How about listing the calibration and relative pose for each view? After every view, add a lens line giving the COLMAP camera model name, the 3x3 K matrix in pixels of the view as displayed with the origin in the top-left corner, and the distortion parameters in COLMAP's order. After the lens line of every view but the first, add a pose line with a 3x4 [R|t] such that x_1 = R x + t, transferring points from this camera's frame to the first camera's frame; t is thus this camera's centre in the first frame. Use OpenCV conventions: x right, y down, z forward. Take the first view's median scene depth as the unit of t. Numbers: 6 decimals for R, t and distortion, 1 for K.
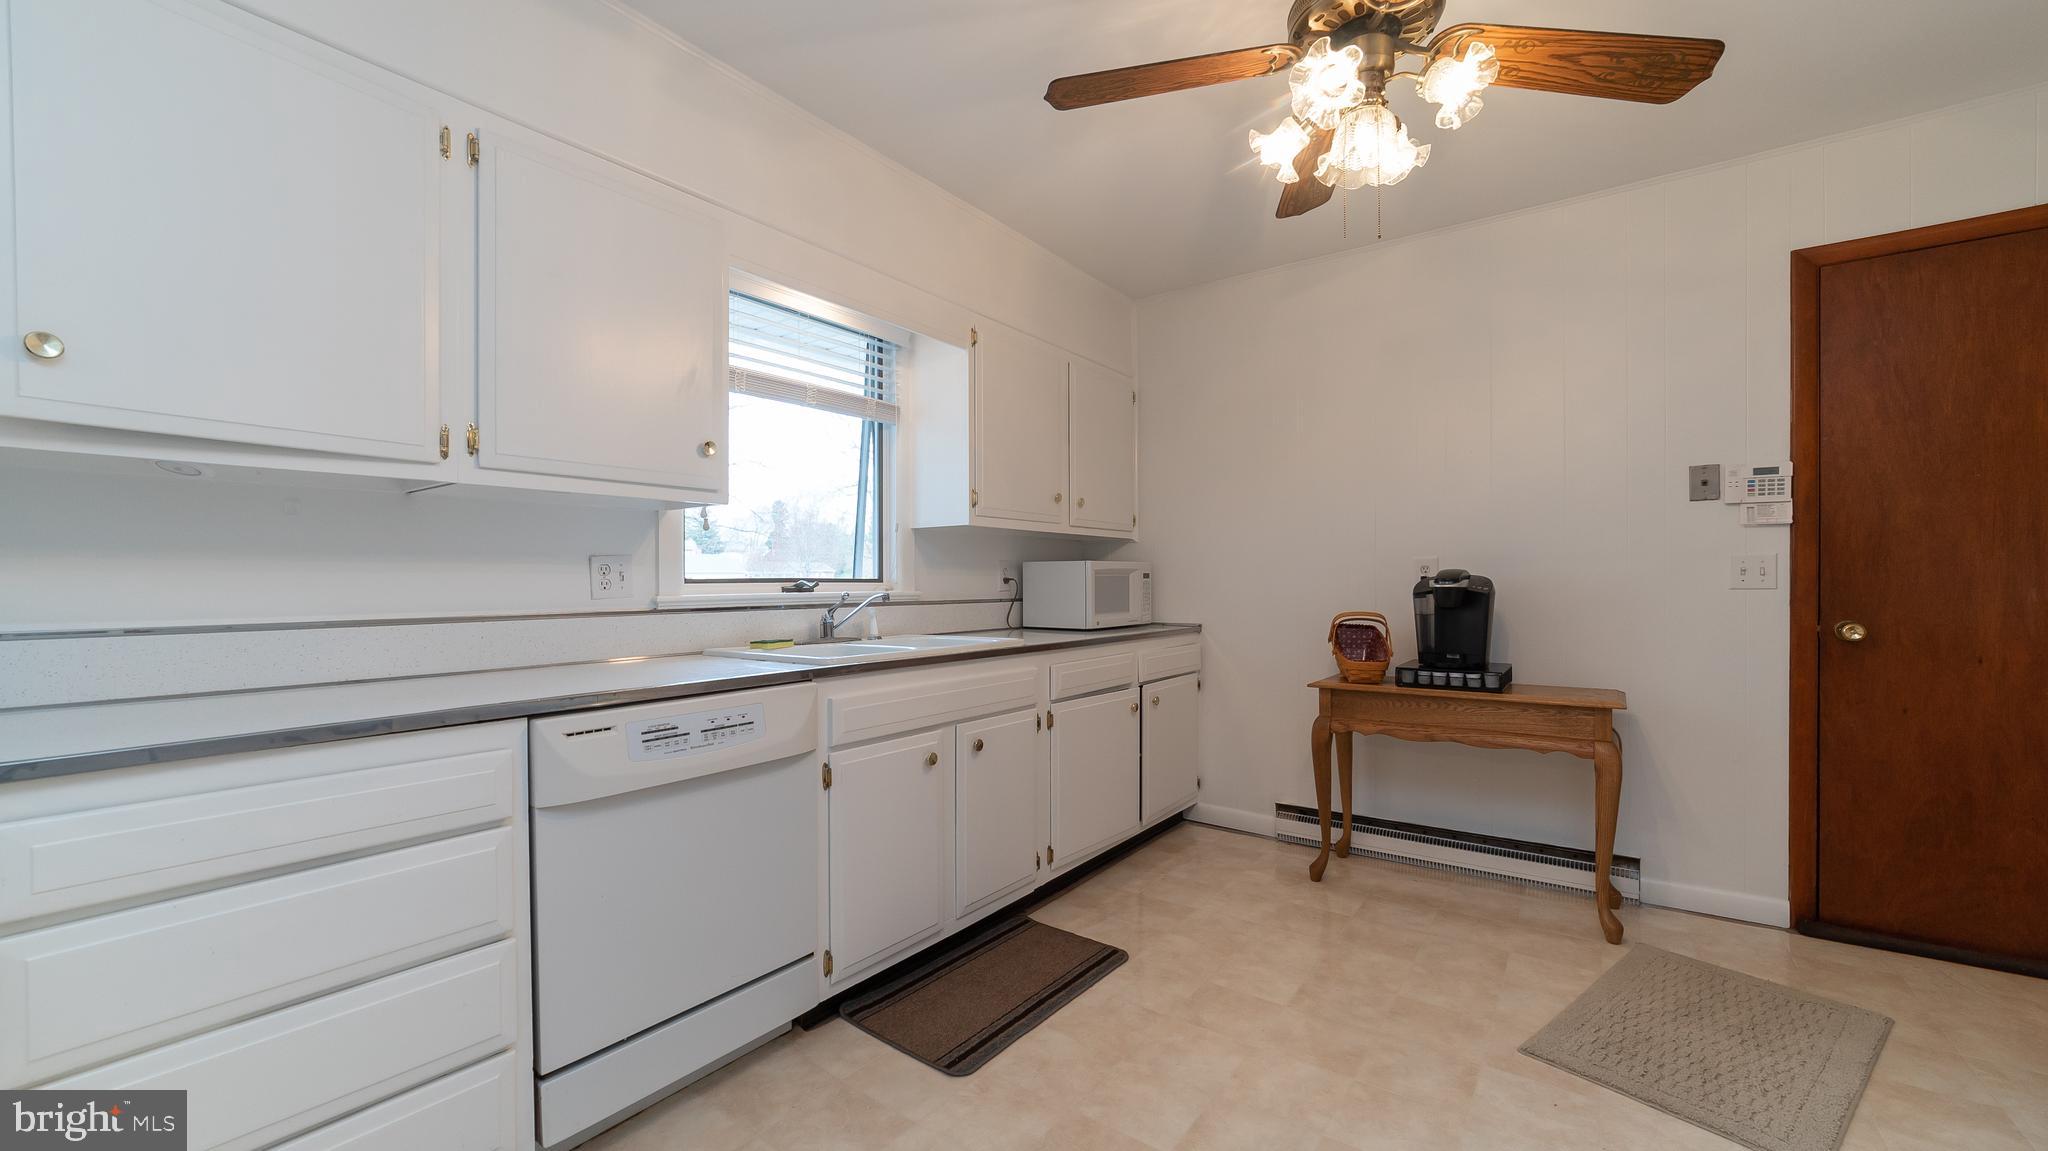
lens RADIAL K [[796.6, 0, 1021.6], [0, 796.6, 579.3], [0, 0, 1]] dist [-0.009819, 0.001457]
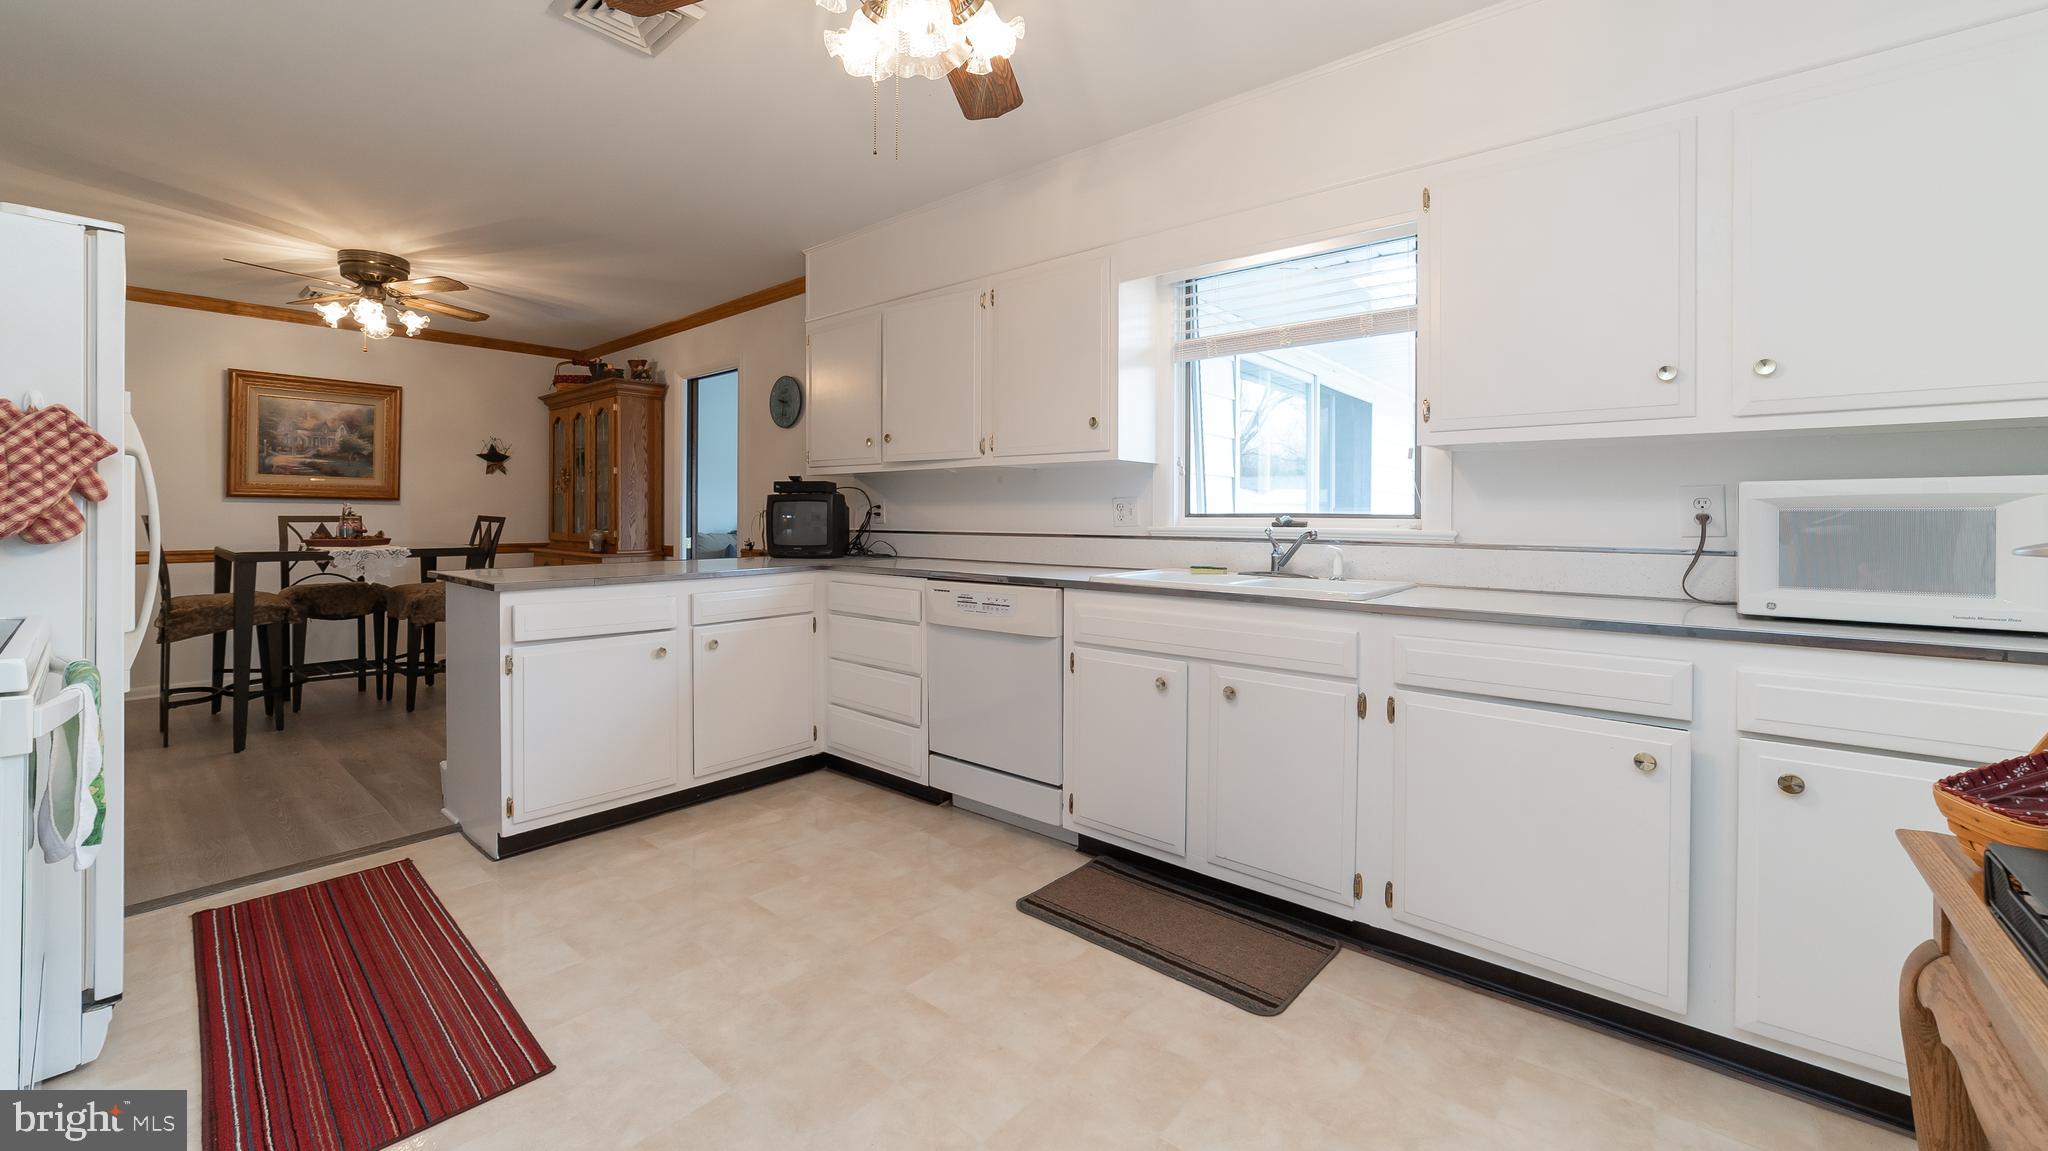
lens RADIAL K [[796.6, 0, 992.0], [0, 796.6, 513.1], [0, 0, 1]] dist [-0.009819, 0.001457]
pose [[-0.065888, 0.001407, -0.997826, 0.946355], [-0.002135, 0.999997, 0.001551, -0.003492], [0.997825, 0.002233, -0.065885, 0.828630]]
